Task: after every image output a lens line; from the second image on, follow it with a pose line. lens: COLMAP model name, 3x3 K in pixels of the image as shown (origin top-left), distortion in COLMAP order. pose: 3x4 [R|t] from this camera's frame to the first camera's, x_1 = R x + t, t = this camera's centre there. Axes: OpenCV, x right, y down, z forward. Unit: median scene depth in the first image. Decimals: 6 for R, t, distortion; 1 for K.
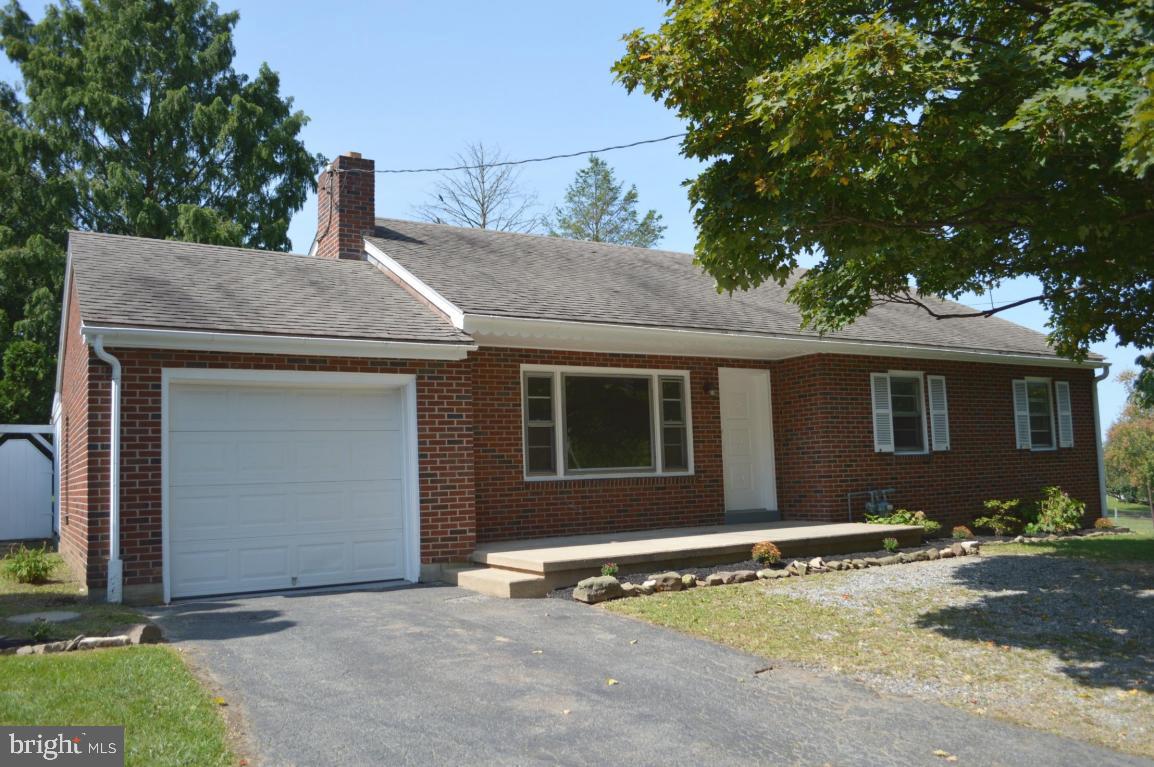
lens RADIAL K [[964.4, 0, 577.0], [0, 964.4, 383.5], [0, 0, 1]] dist [-0.084403, 0.003336]
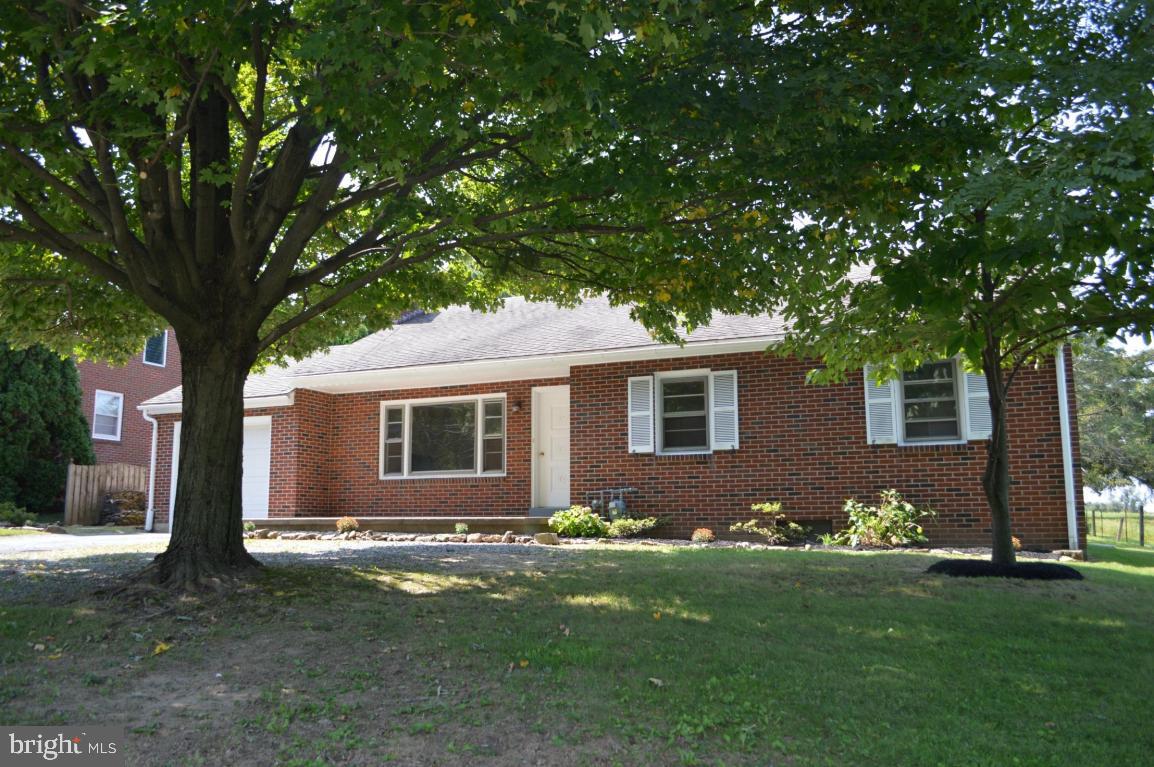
lens RADIAL K [[964.4, 0, 577.0], [0, 964.4, 383.5], [0, 0, 1]] dist [-0.084403, 0.003336]
pose [[0.546692, -0.095884, -0.831826, 1.330792], [0.062829, 0.995319, -0.073438, 0.079697], [0.834973, -0.012115, 0.550157, 0.427921]]
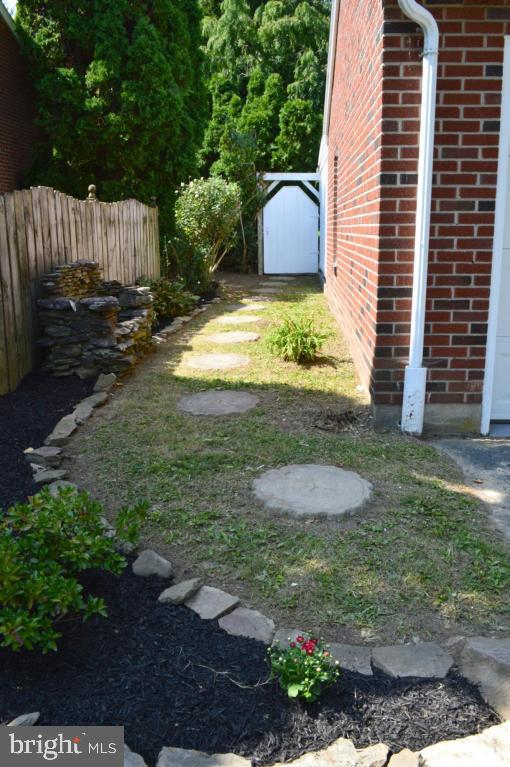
lens RADIAL K [[641.0, 0, 258.3], [0, 641.0, 427.7], [0, 0, 1]] dist [-0.084403, 0.003336]
pose [[0.829012, 0.192429, -0.525081, -0.235628], [0.035739, 0.918785, 0.393137, 0.035805], [0.558087, -0.344681, 0.754807, 0.411291]]
